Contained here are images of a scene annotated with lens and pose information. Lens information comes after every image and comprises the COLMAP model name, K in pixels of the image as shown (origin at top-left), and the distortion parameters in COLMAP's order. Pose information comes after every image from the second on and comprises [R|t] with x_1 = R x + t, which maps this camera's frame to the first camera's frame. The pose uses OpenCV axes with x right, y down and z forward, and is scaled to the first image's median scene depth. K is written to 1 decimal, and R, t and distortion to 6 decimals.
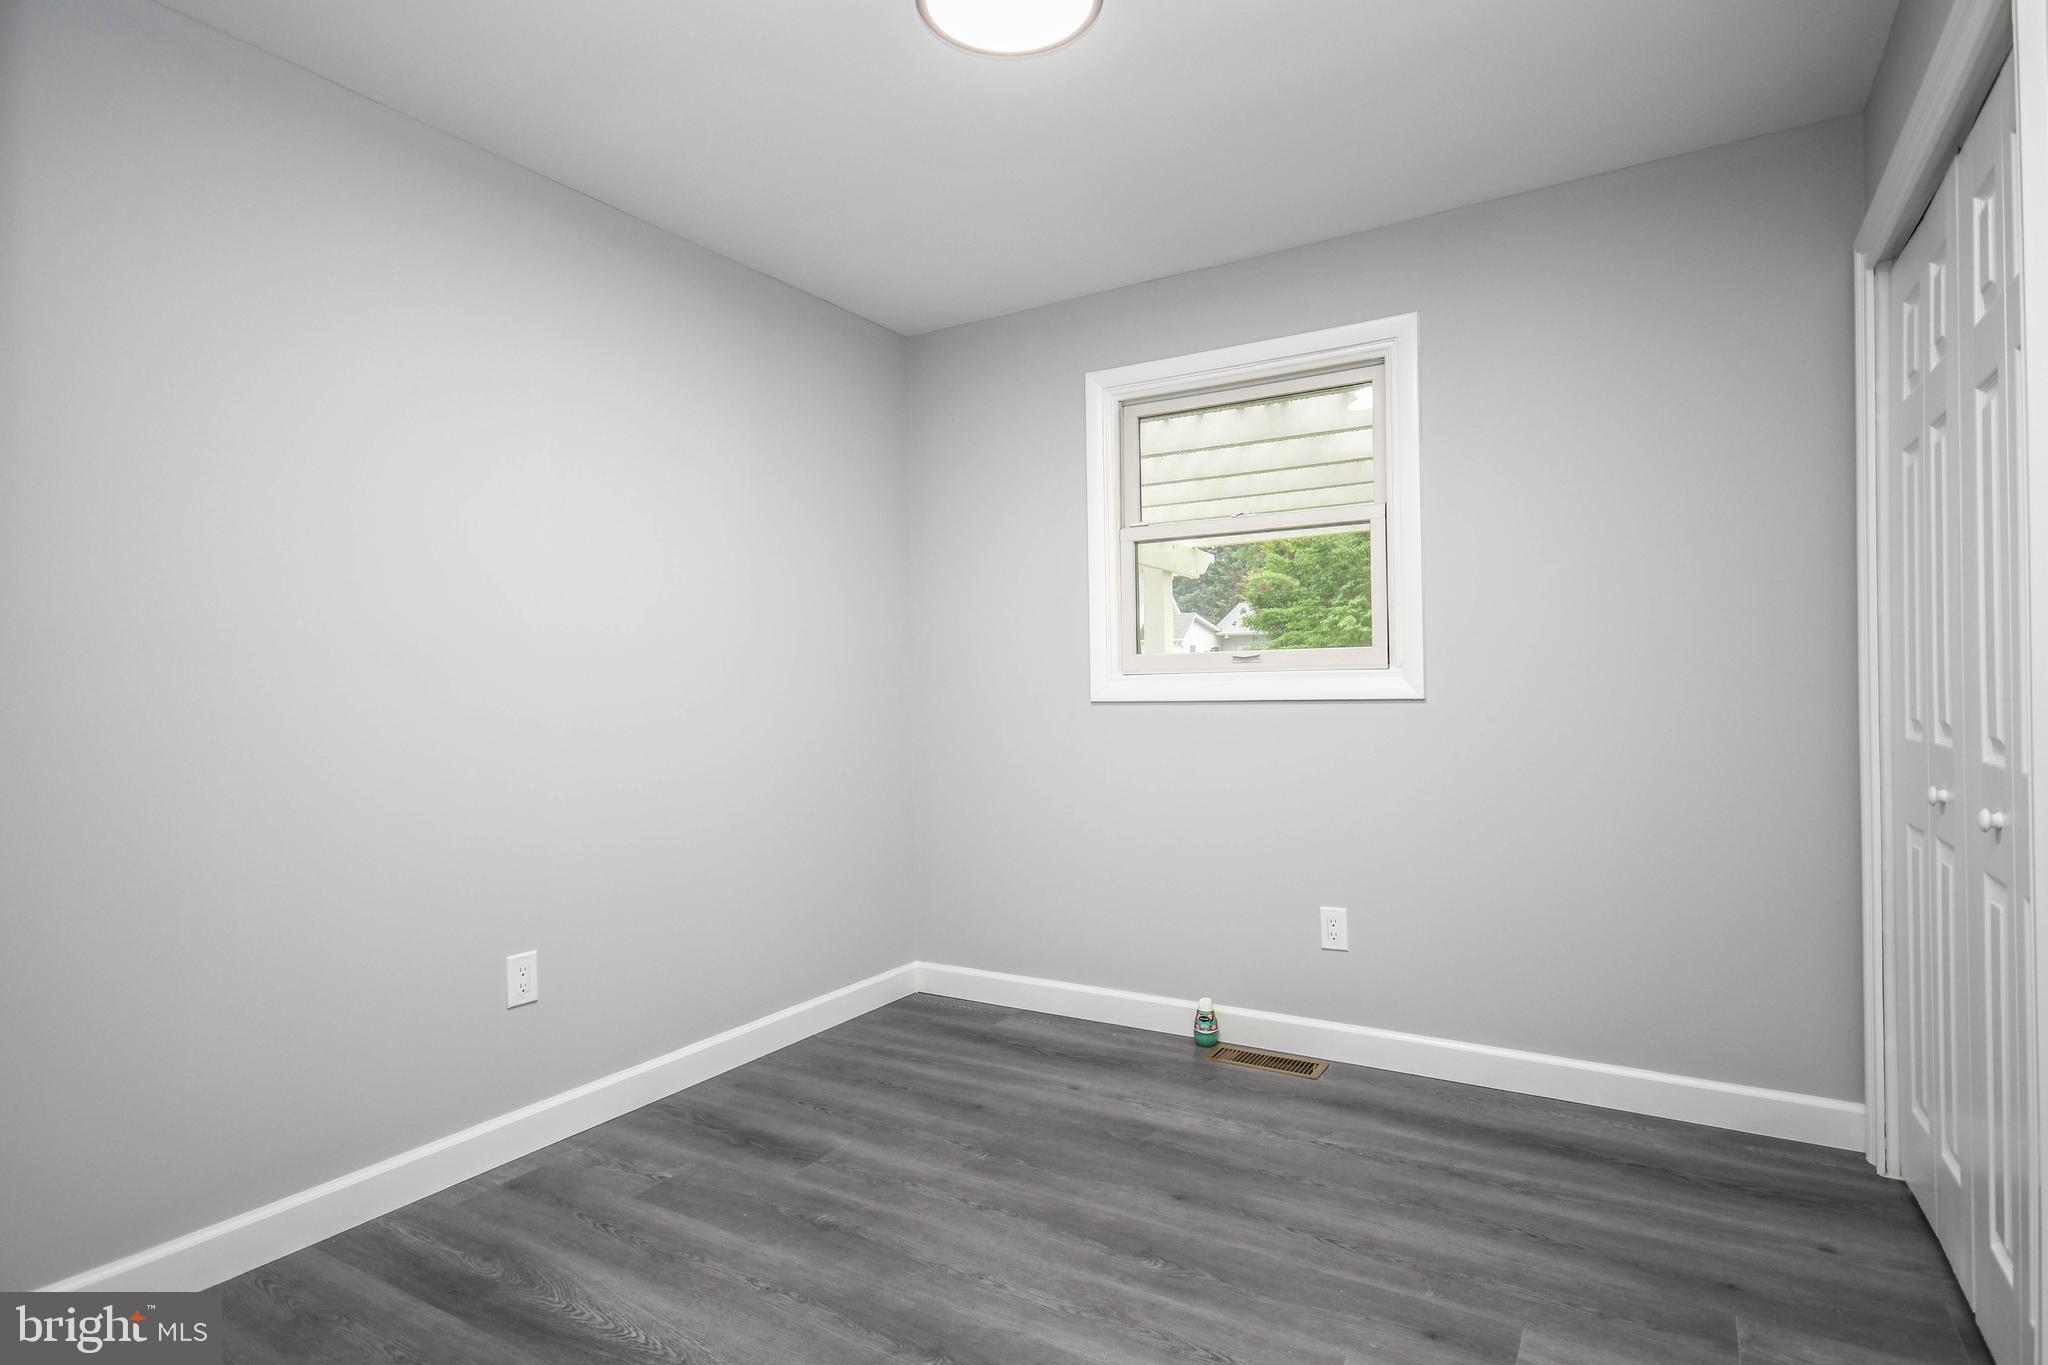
lens RADIAL K [[1098.1, 0, 1014.3], [0, 1098.1, 665.8], [0, 0, 1]] dist [0.008326, 0.002165]
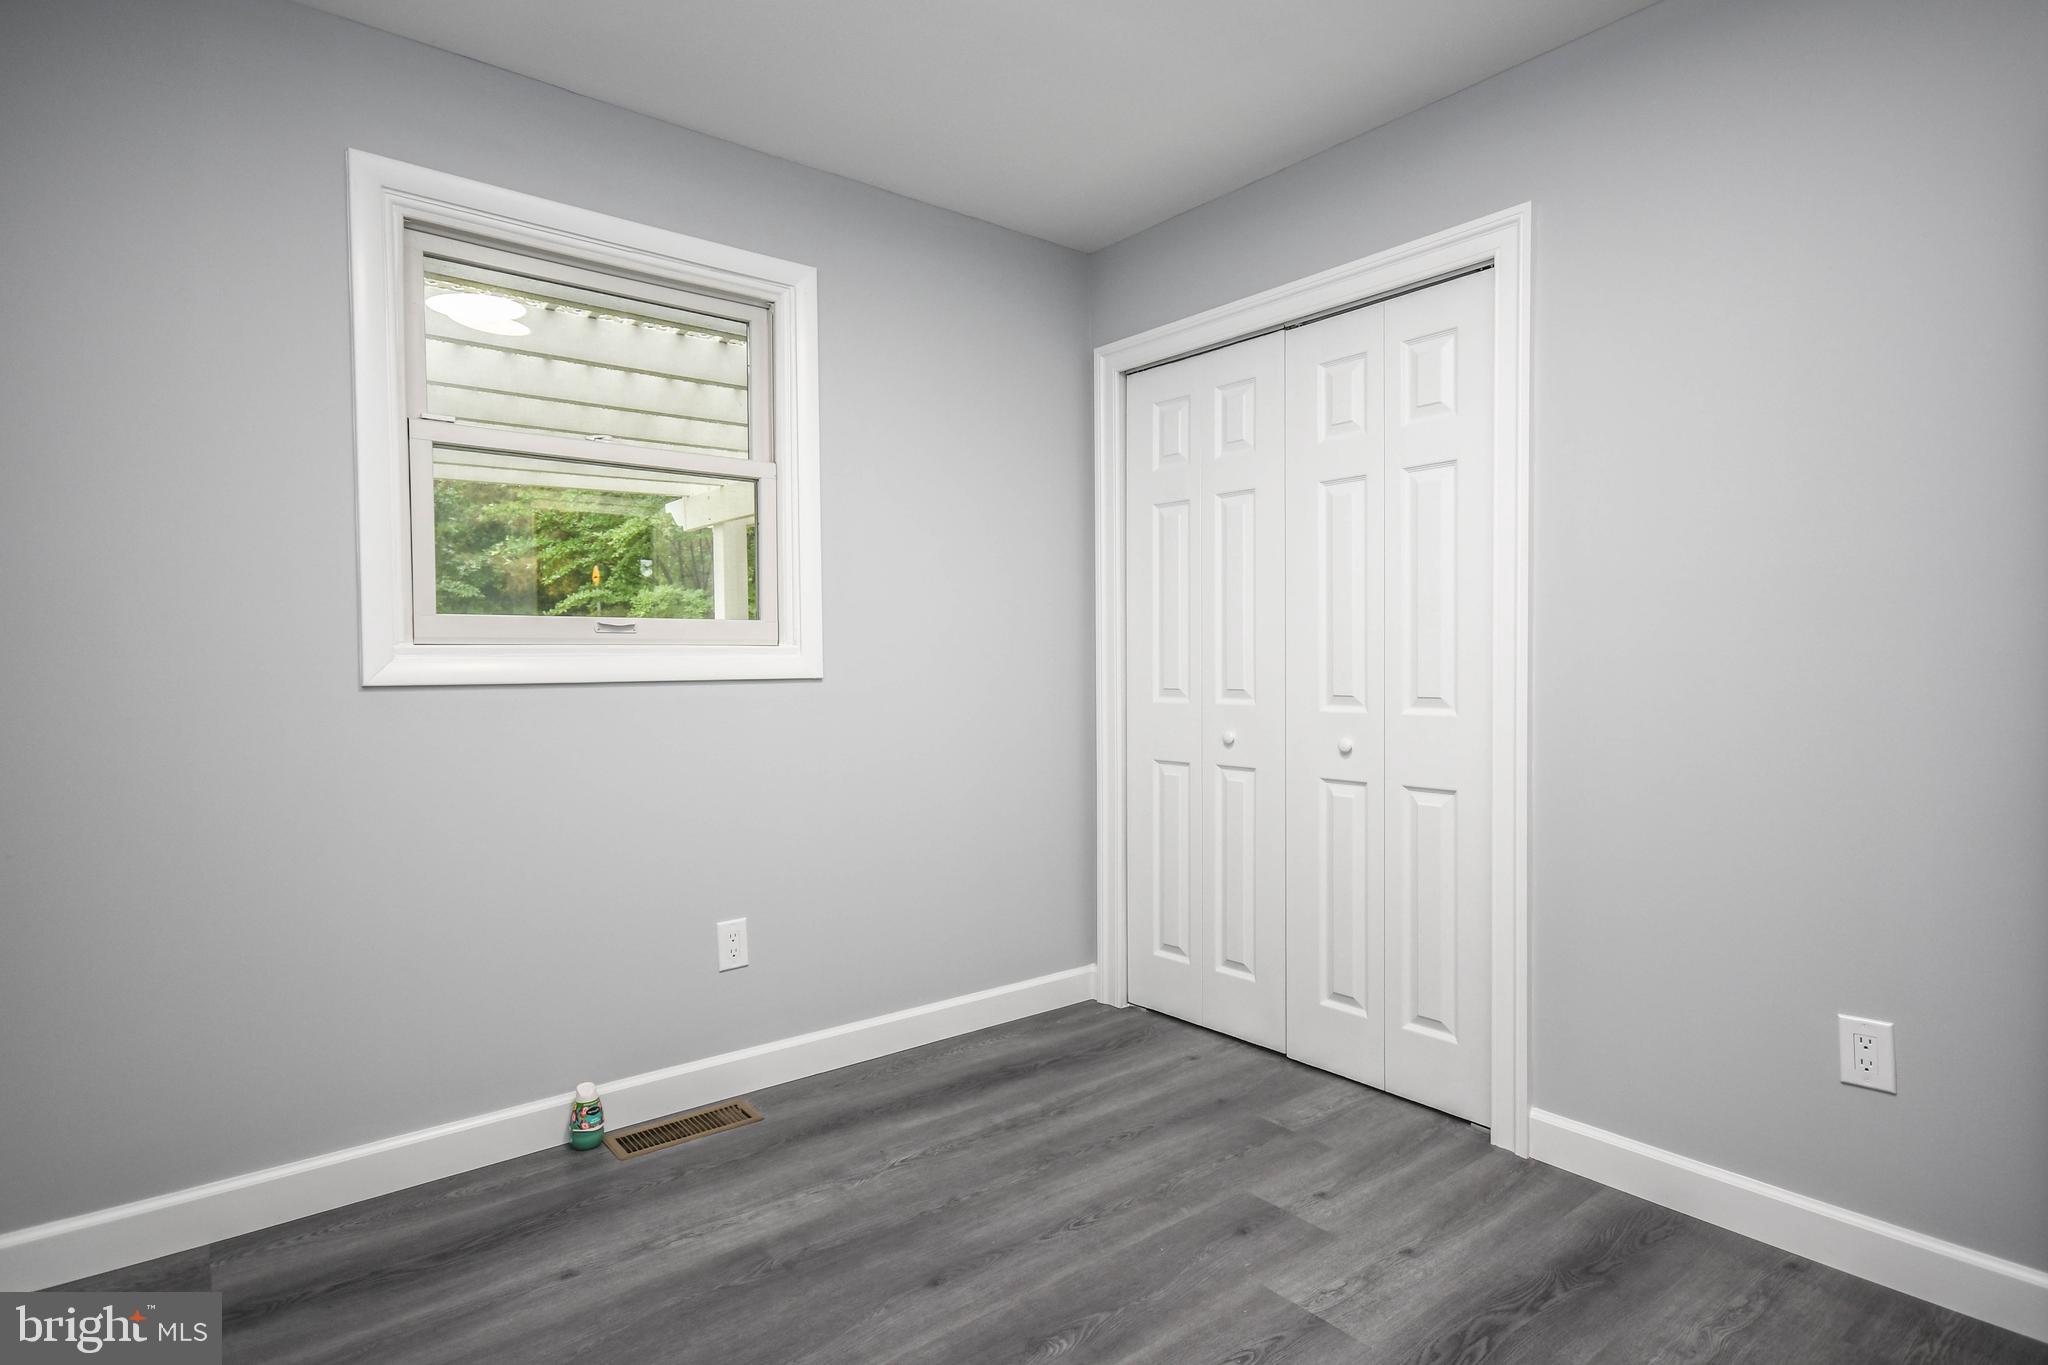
lens RADIAL K [[1068.3, 0, 1047.3], [0, 1068.3, 672.8], [0, 0, 1]] dist [0.008118, 0.000624]
pose [[0.313103, 0.007529, 0.949689, -0.529541], [-0.017844, 0.999839, -0.002043, 0.027768], [-0.949552, -0.016307, 0.313187, 0.616958]]
